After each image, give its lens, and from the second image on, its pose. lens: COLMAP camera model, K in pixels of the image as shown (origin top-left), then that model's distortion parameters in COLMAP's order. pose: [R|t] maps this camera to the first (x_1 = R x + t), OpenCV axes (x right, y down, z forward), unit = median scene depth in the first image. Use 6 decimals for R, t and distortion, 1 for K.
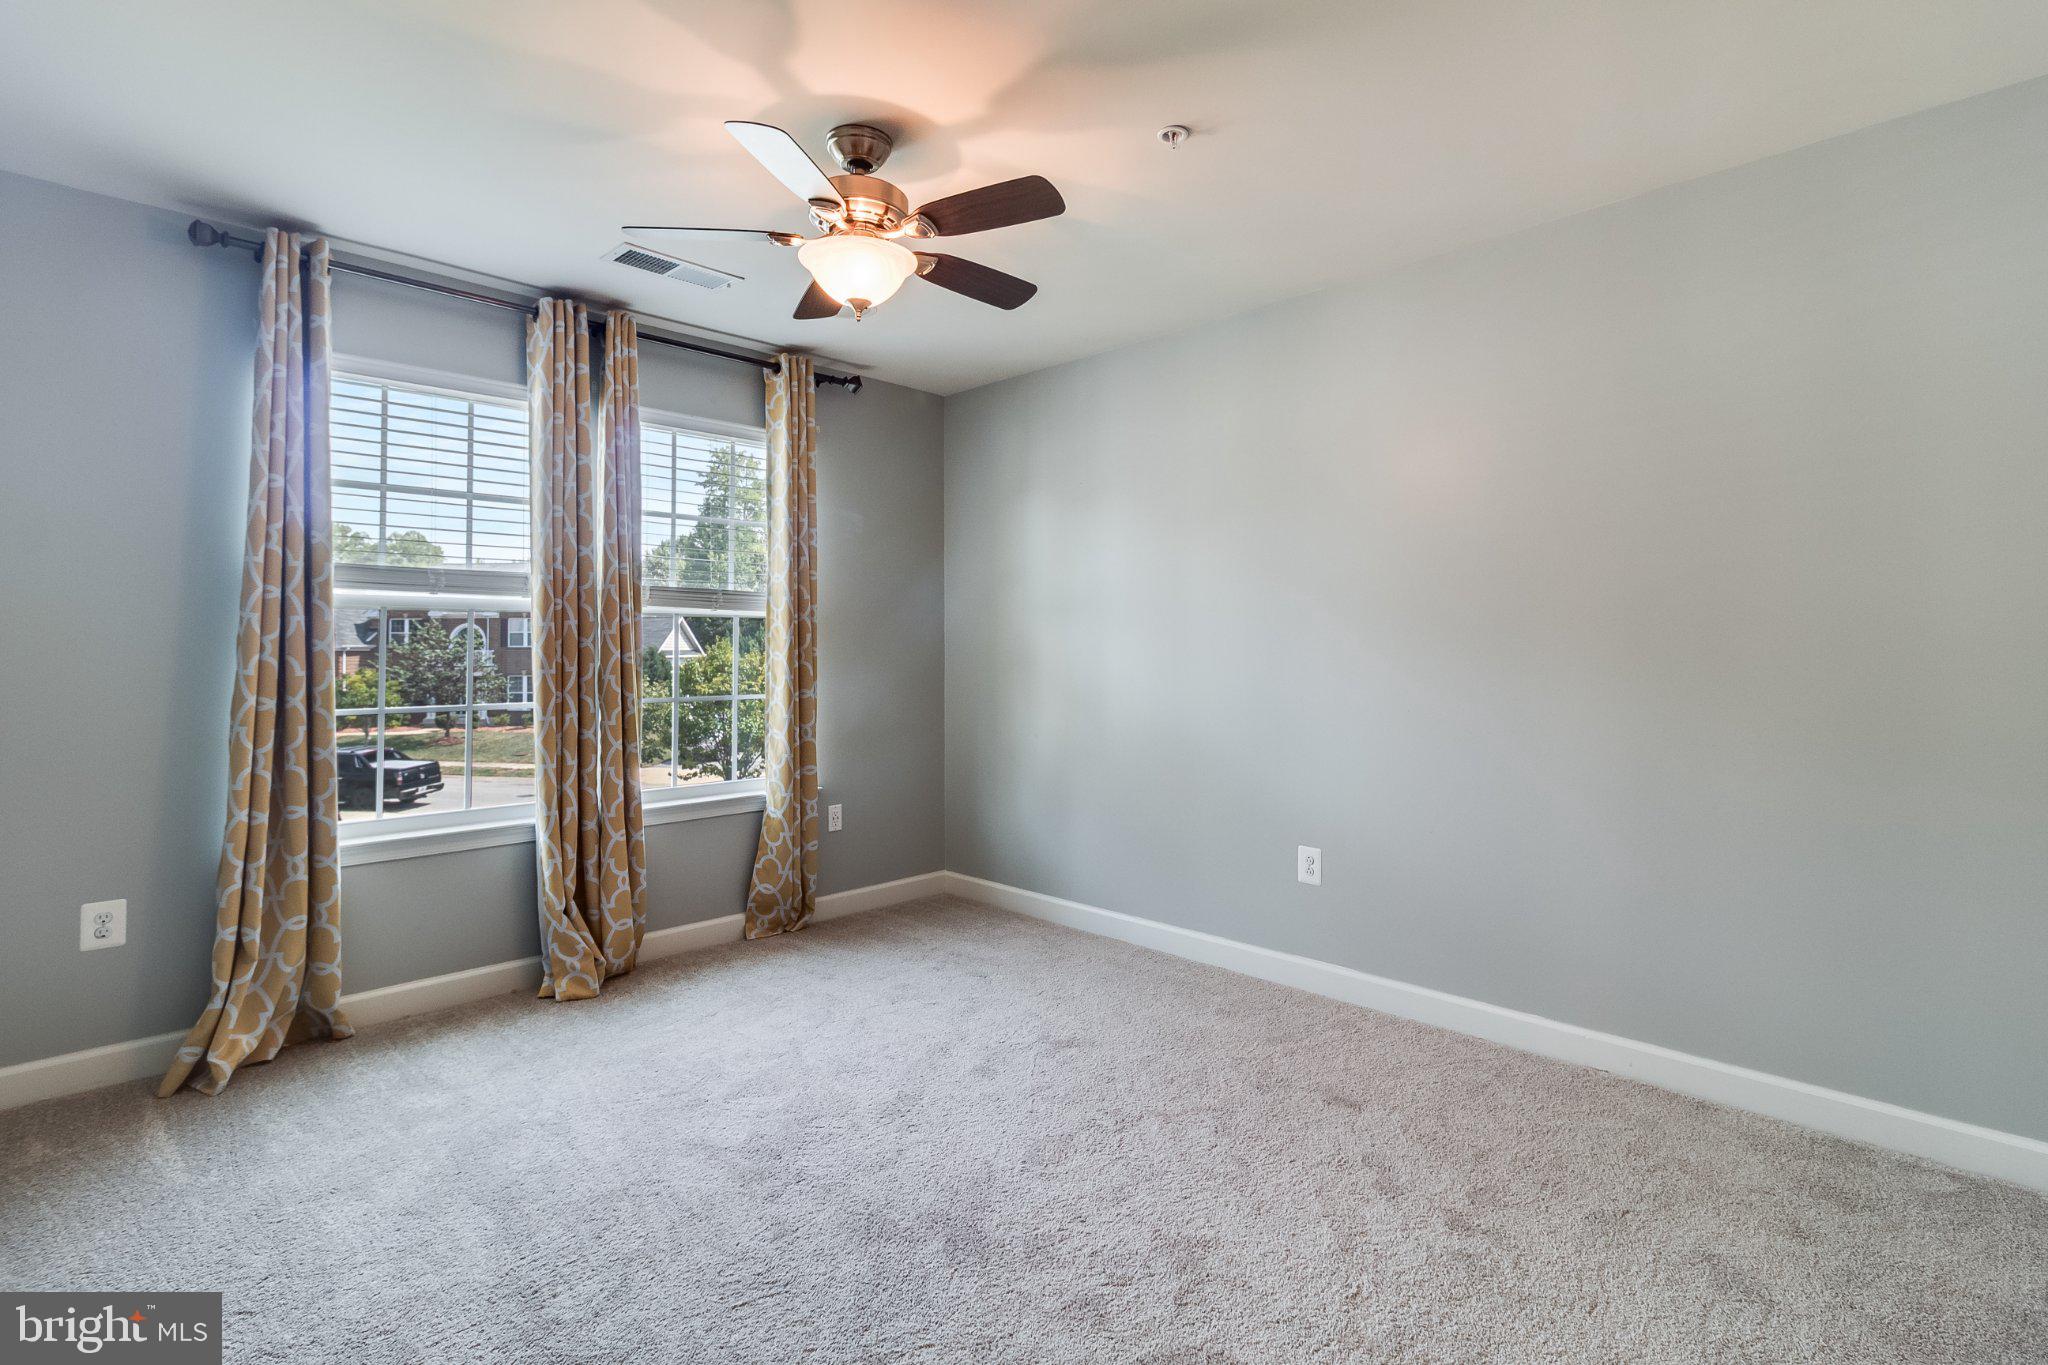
lens RADIAL K [[949.0, 0, 1034.6], [0, 949.0, 643.4], [0, 0, 1]] dist [0.001828, 0.000134]
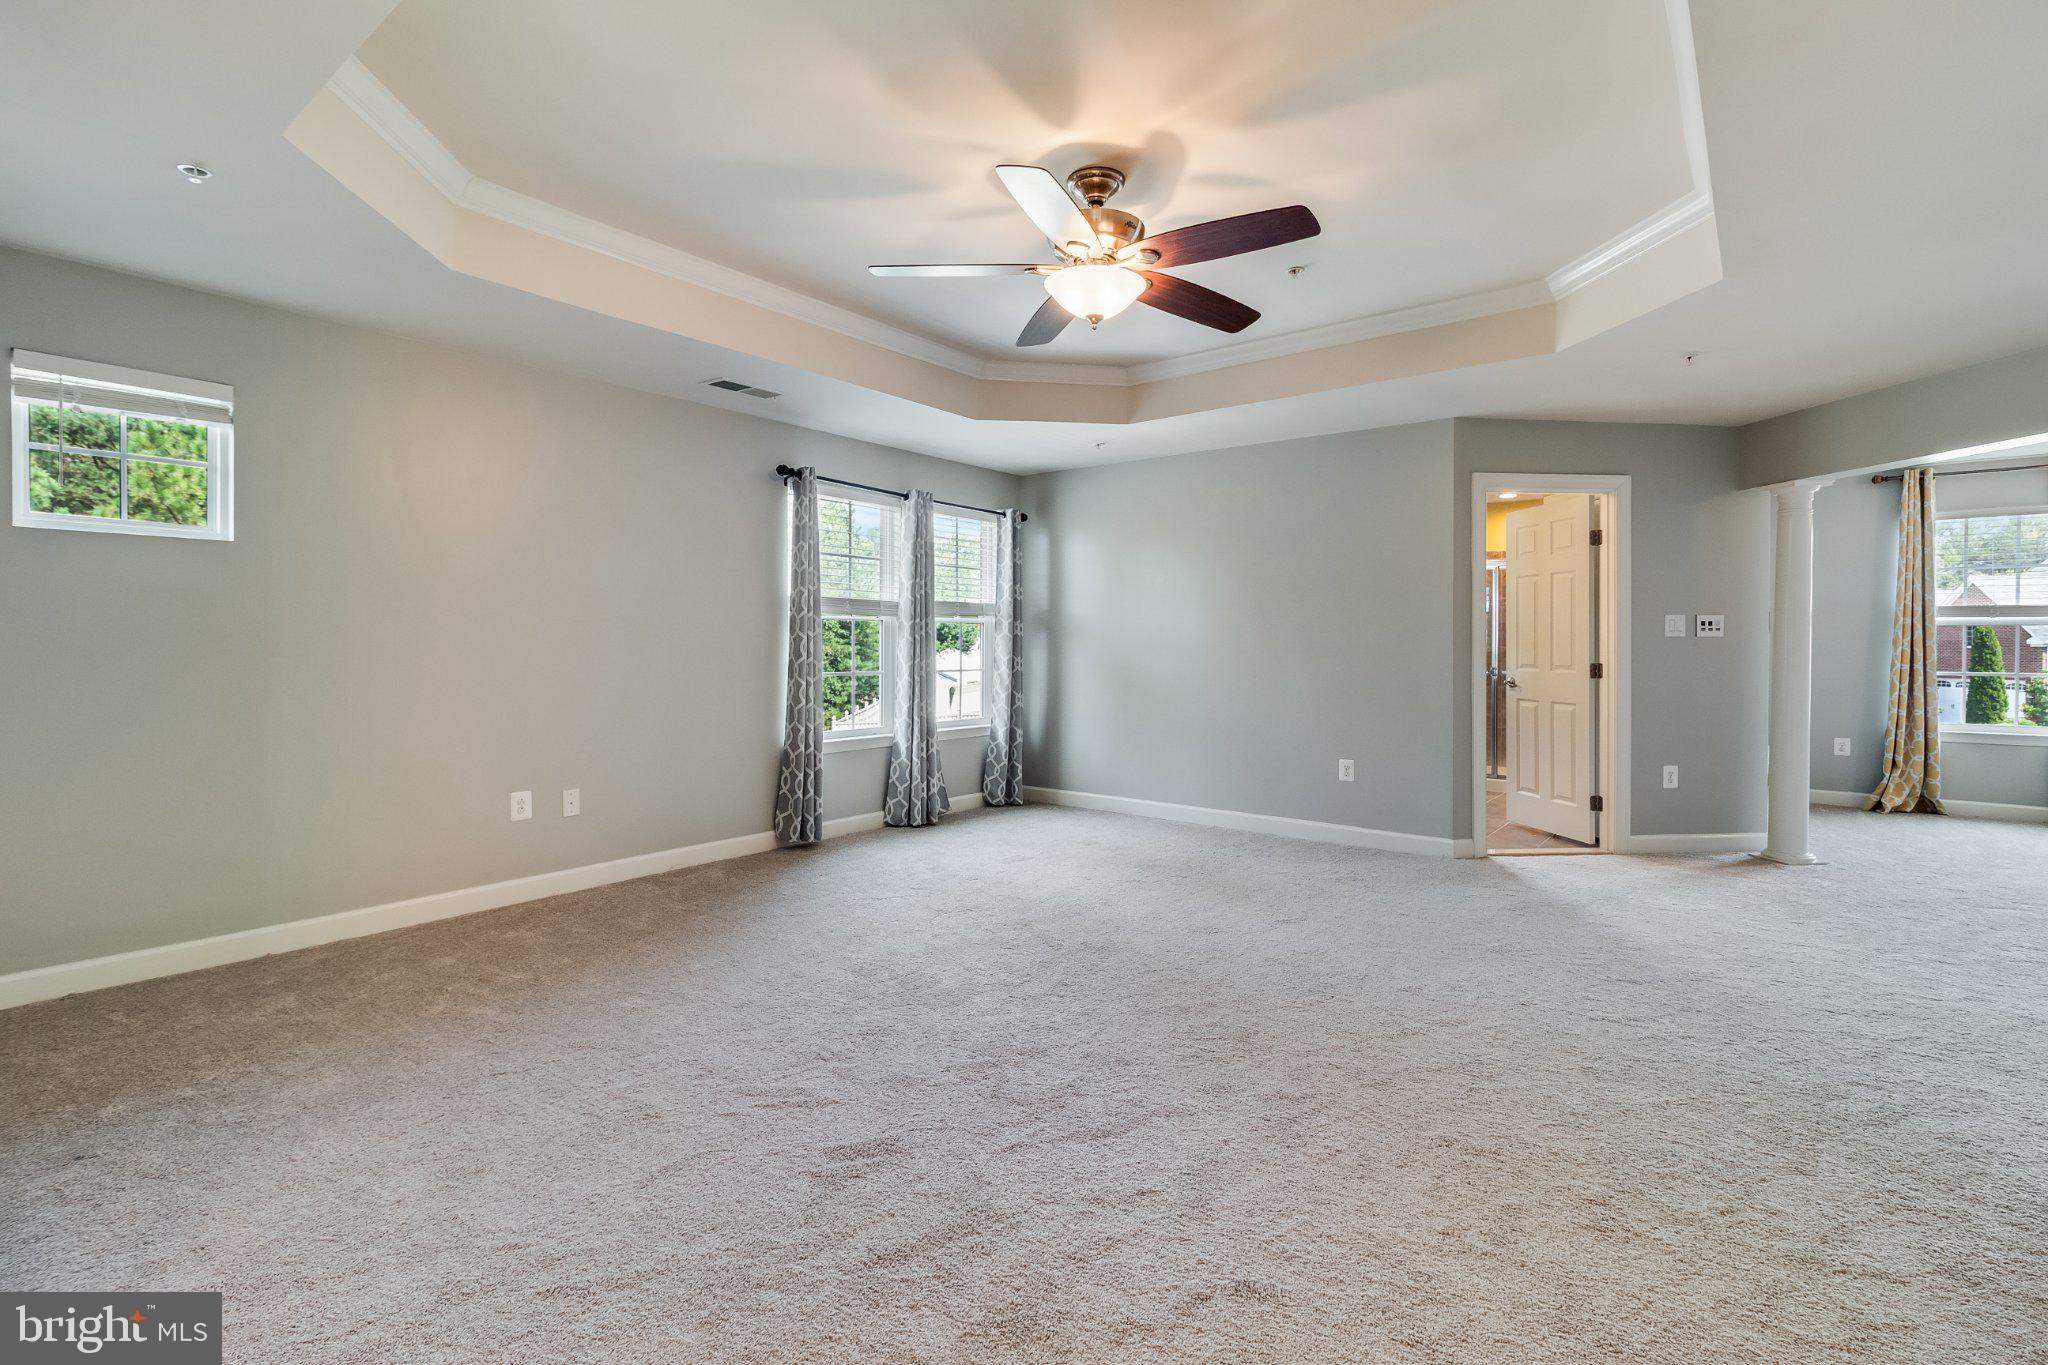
lens RADIAL K [[930.9, 0, 1021.0], [0, 930.9, 636.7], [0, 0, 1]] dist [-0.001758, -0.000758]
pose [[0.102811, -0.007907, -0.994670, 1.327907], [-0.000344, 0.999968, -0.007985, 0.005828], [0.994701, 0.001164, 0.102805, -1.500078]]
